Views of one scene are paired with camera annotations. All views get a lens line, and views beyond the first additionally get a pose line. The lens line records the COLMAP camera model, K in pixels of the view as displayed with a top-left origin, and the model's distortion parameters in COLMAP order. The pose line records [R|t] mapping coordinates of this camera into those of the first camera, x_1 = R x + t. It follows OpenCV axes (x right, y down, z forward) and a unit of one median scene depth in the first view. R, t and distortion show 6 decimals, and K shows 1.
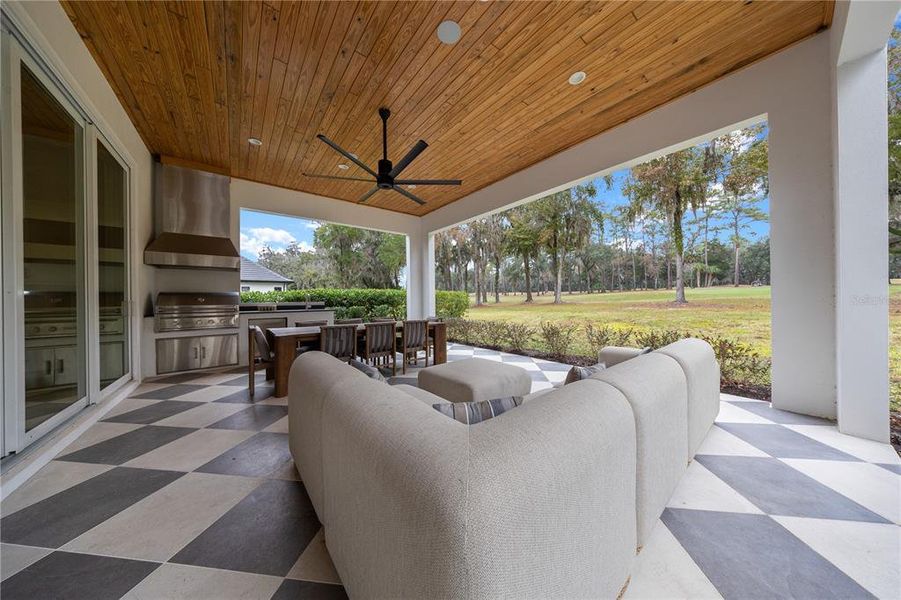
lens RADIAL K [[277.9, 0, 452.1], [0, 277.9, 301.5], [0, 0, 1]] dist [-0.000324, 0.000000]
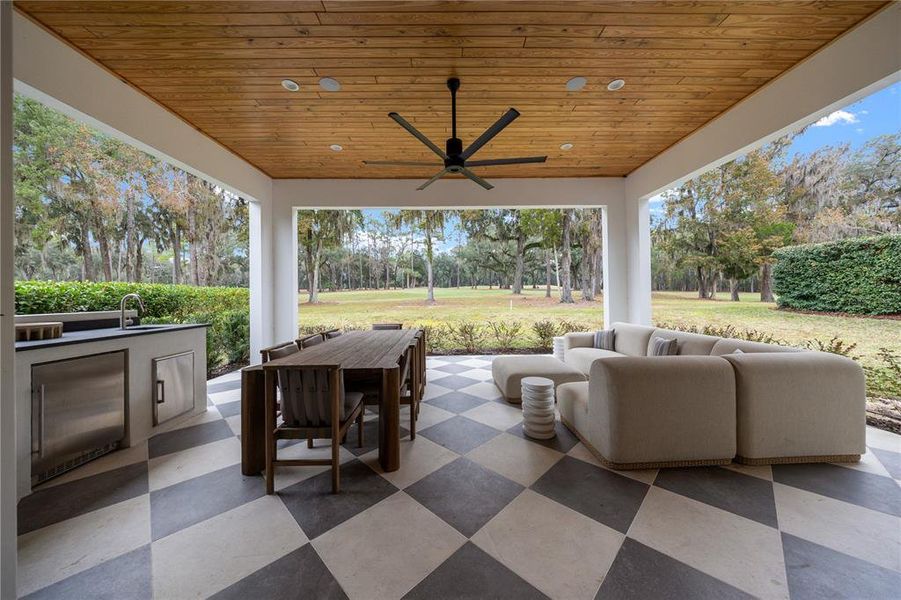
lens RADIAL K [[308.7, 0, 452.0], [0, 308.7, 297.1], [0, 0, 1]] dist [0.001419, 0.000020]
pose [[0.595924, -0.000863, 0.803041, -0.144873], [0.009578, 0.999936, -0.006033, -0.003164], [-0.802984, 0.011287, 0.595894, 0.066165]]
